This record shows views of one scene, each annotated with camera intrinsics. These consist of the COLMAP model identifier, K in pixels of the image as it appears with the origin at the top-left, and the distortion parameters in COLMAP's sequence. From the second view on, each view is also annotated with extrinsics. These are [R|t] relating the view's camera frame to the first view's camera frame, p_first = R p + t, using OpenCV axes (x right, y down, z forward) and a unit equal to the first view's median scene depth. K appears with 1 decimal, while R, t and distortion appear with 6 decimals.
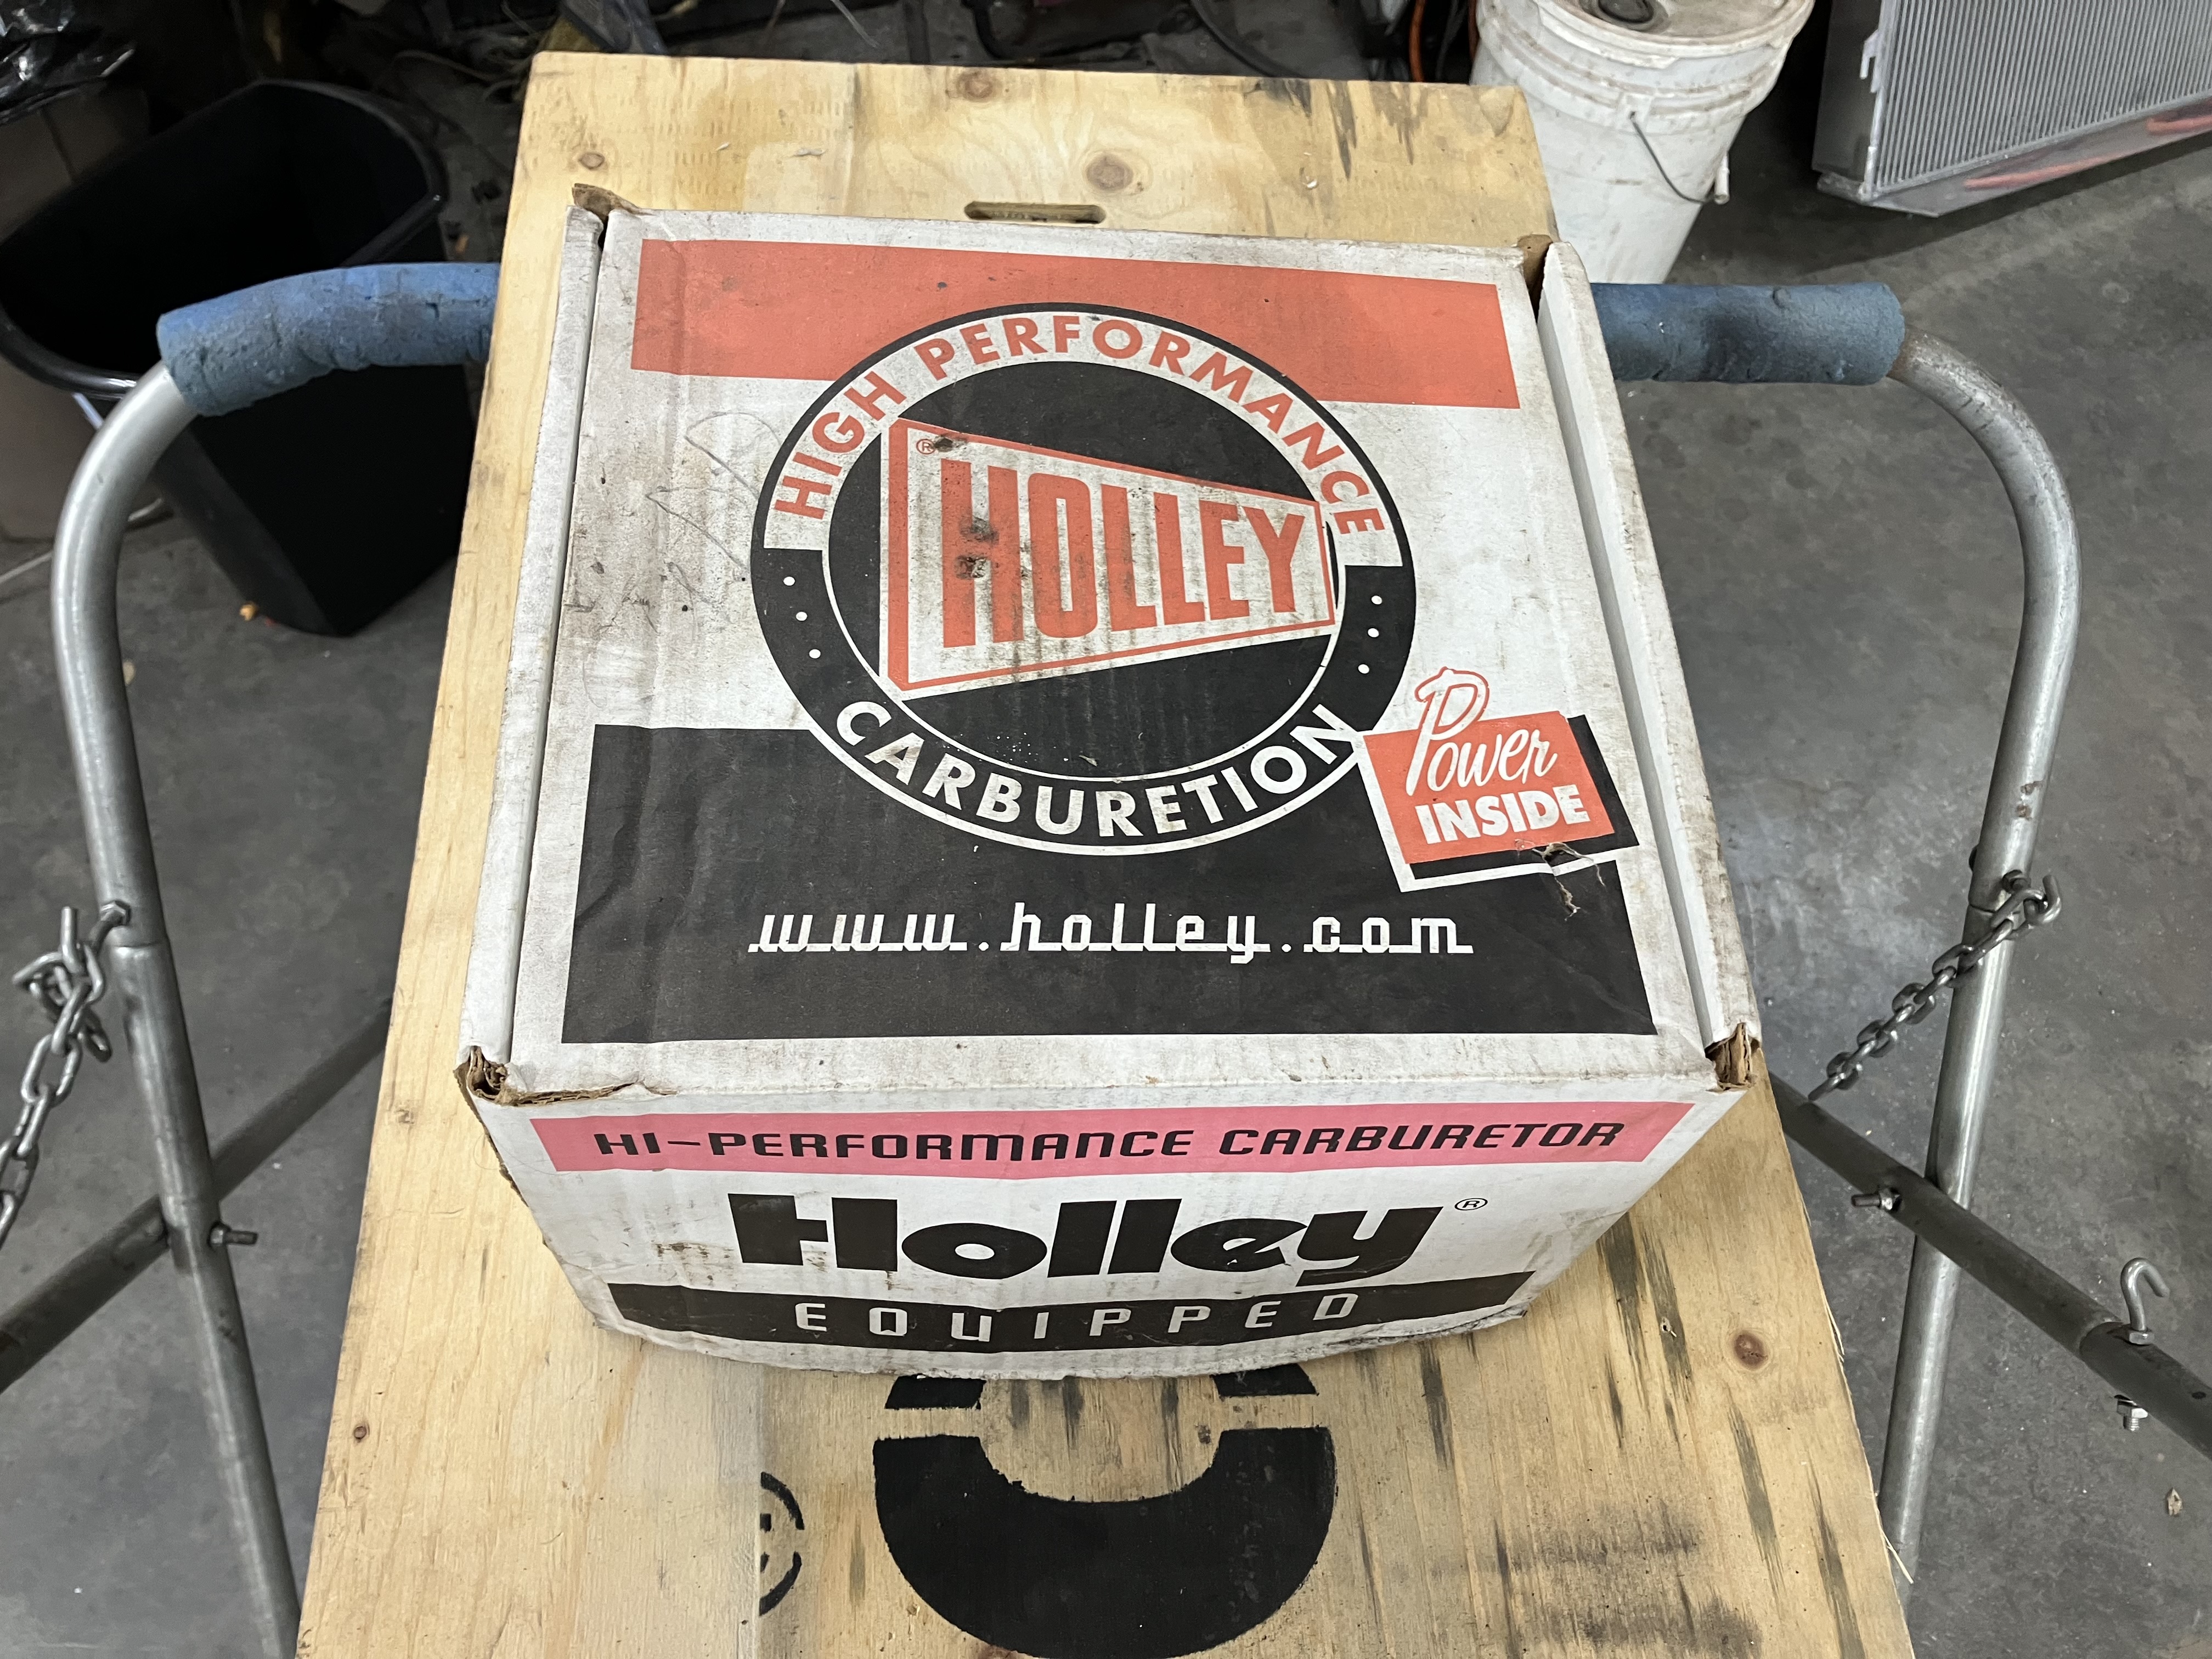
lens RADIAL K [[1883.4, 0, 1098.7], [0, 1883.4, 814.9], [0, 0, 1]] dist [0.002485, -0.002807]
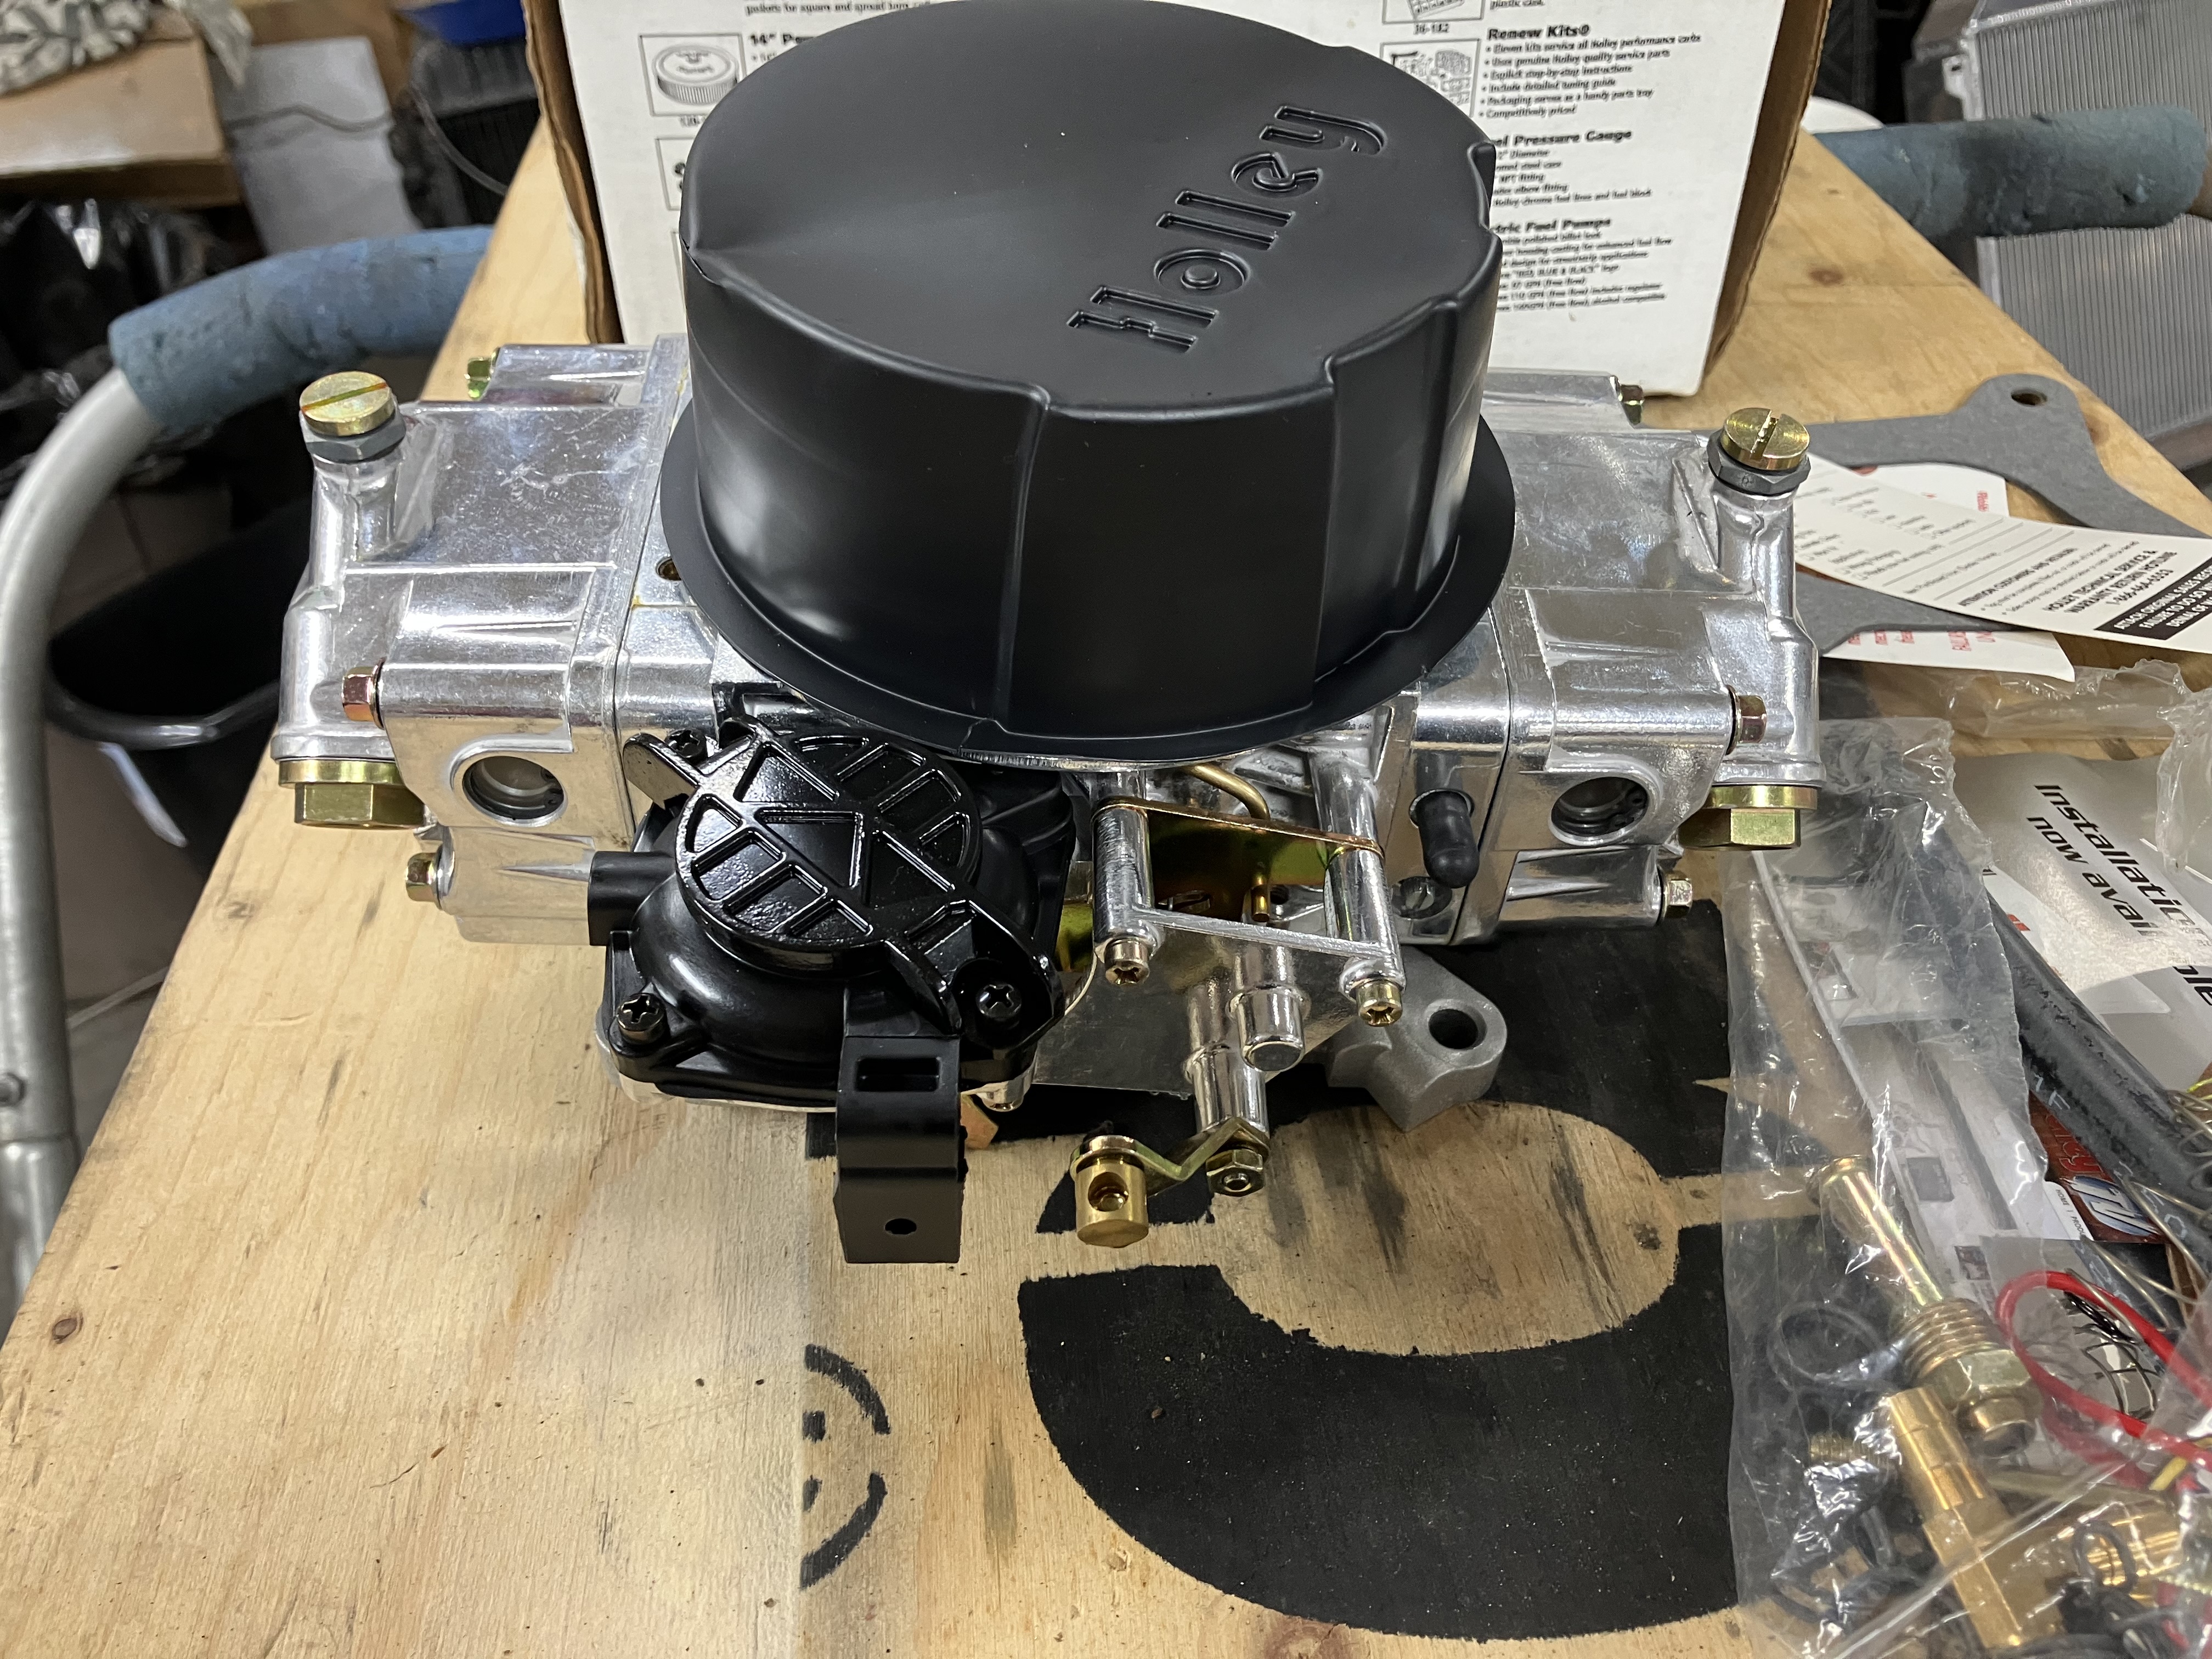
lens RADIAL K [[1883.4, 0, 1099.1], [0, 1883.4, 784.2], [0, 0, 1]] dist [0.002485, -0.002807]
pose [[0.992278, -0.112326, -0.052613, -0.036737], [0.085509, 0.926741, -0.365840, 0.271237], [0.089852, 0.358516, 0.929189, 0.316728]]
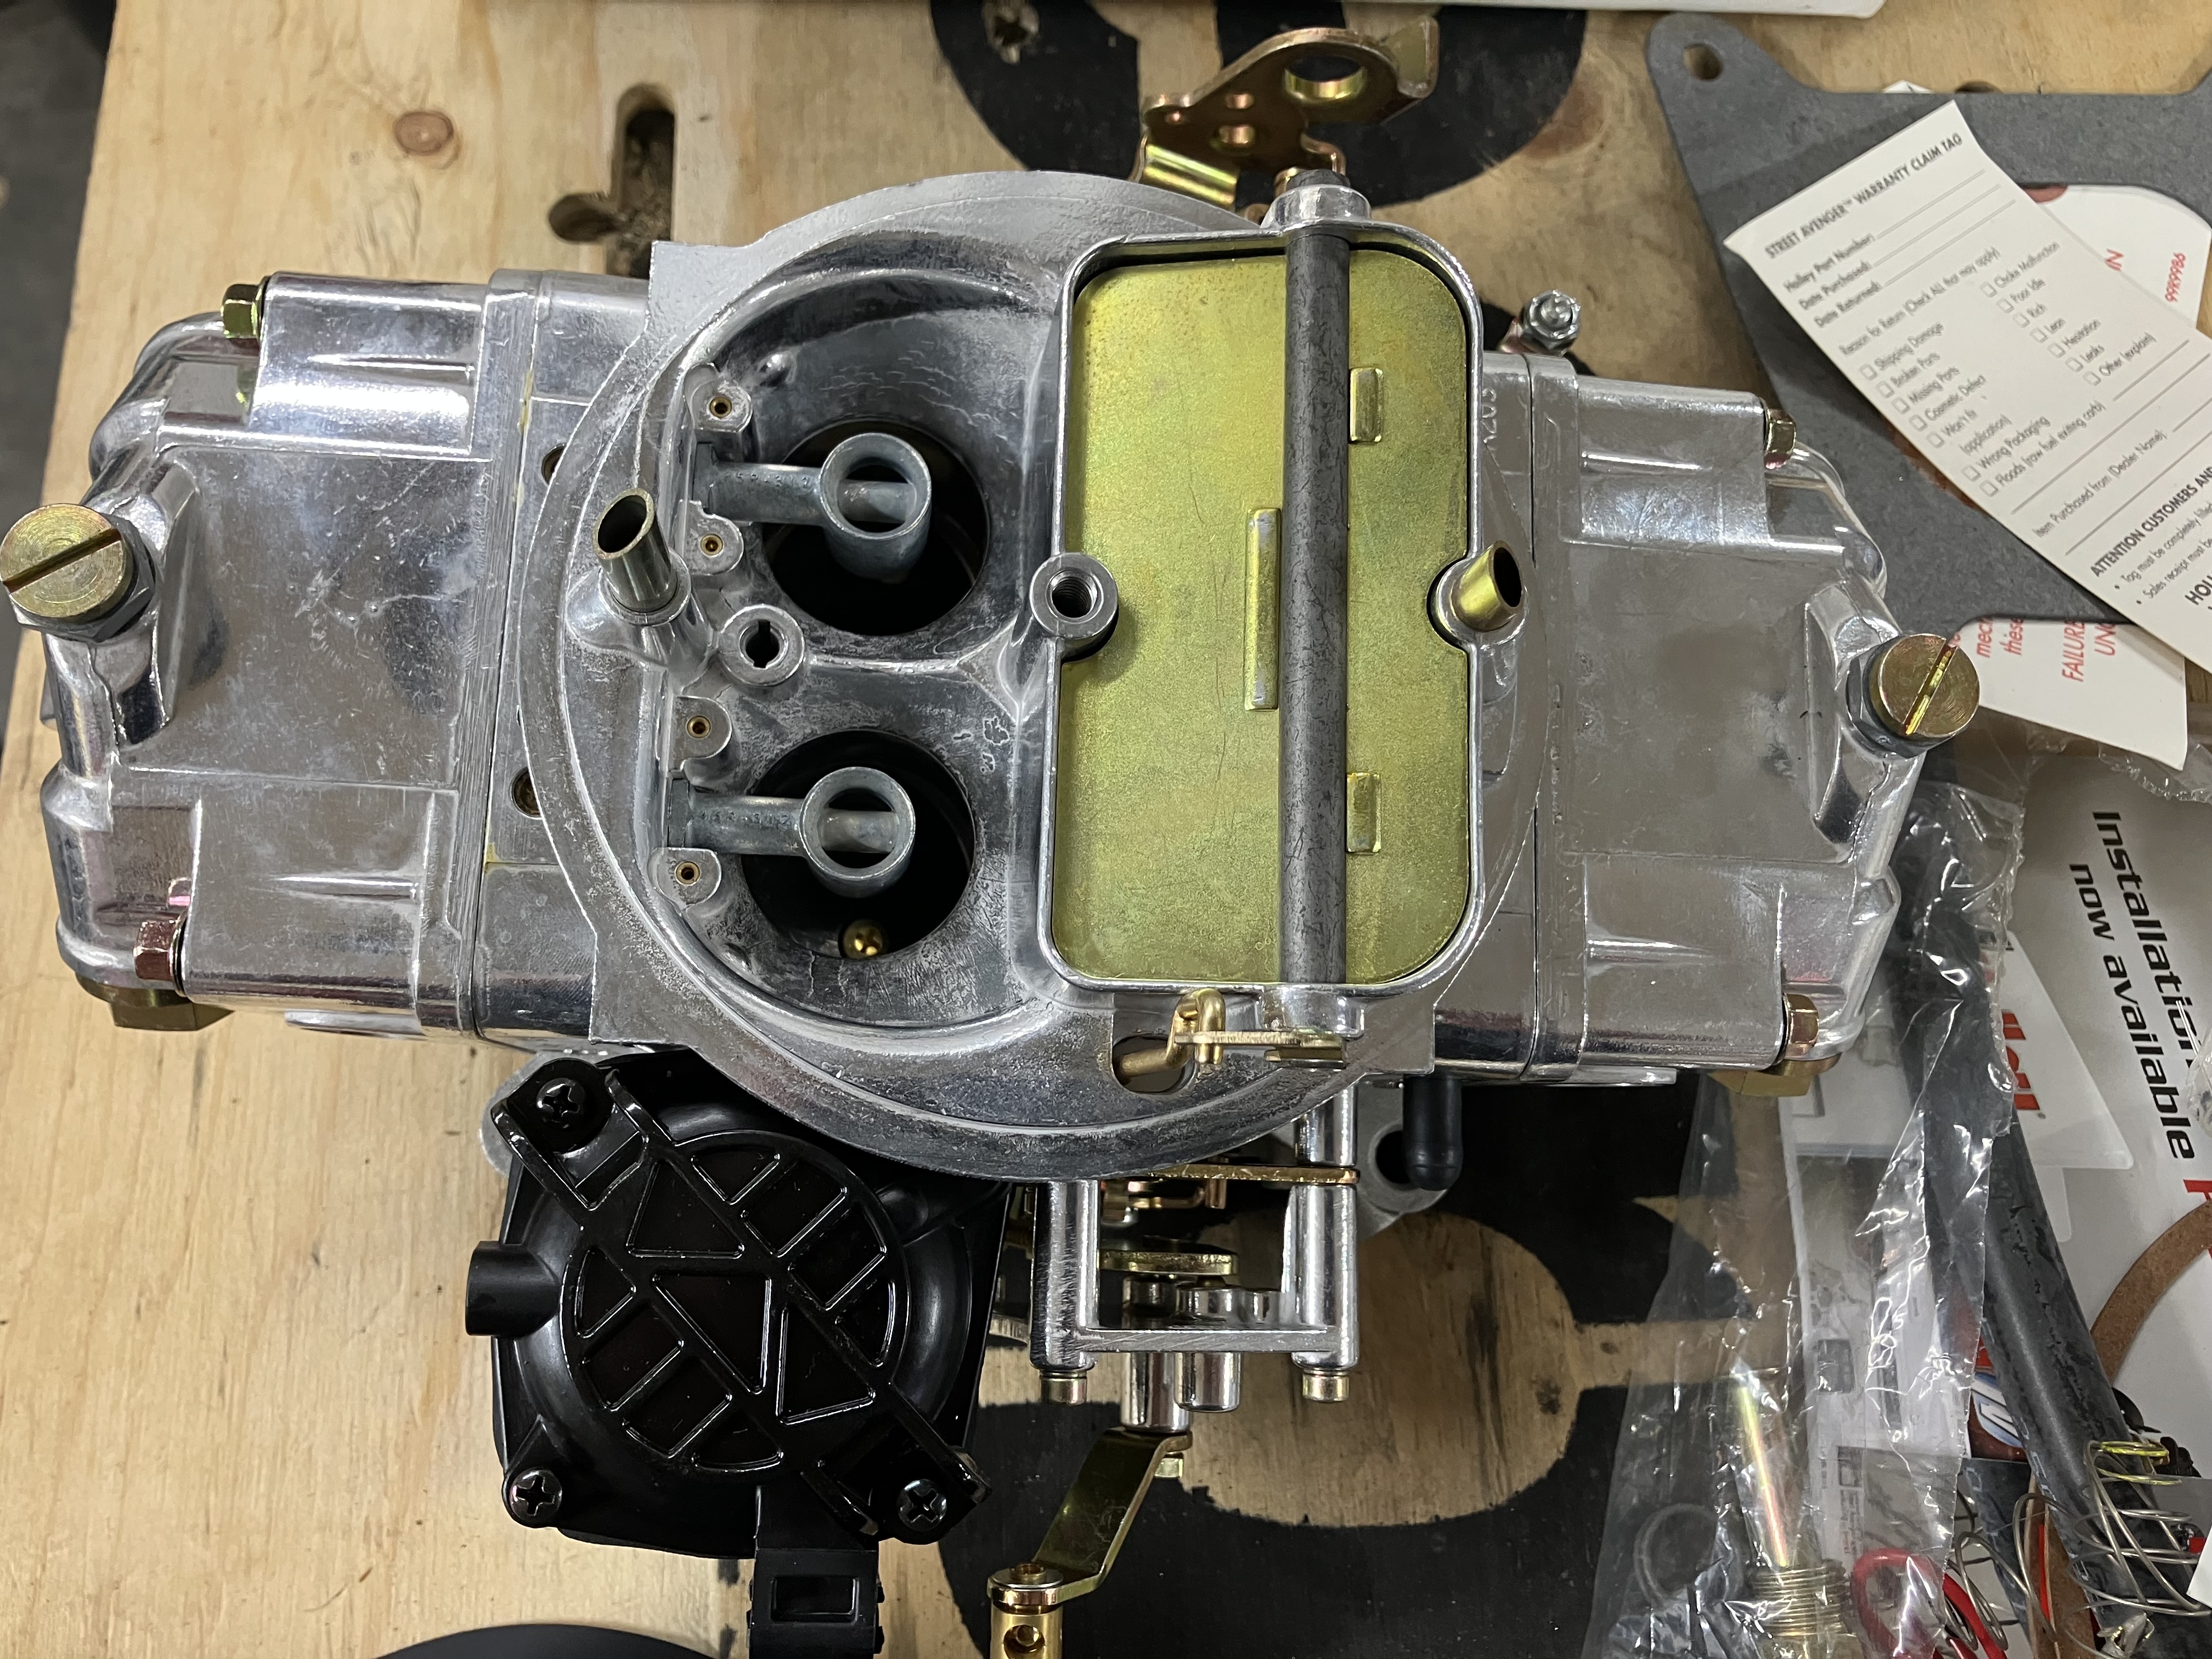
lens RADIAL K [[1883.4, 0, 1086.1], [0, 1883.4, 818.3], [0, 0, 1]] dist [0.002485, -0.002807]
pose [[0.999102, 0.002839, -0.042286, -0.036336], [0.006107, 0.977694, 0.209946, 0.039292], [0.041939, -0.210016, 0.976798, 0.353490]]
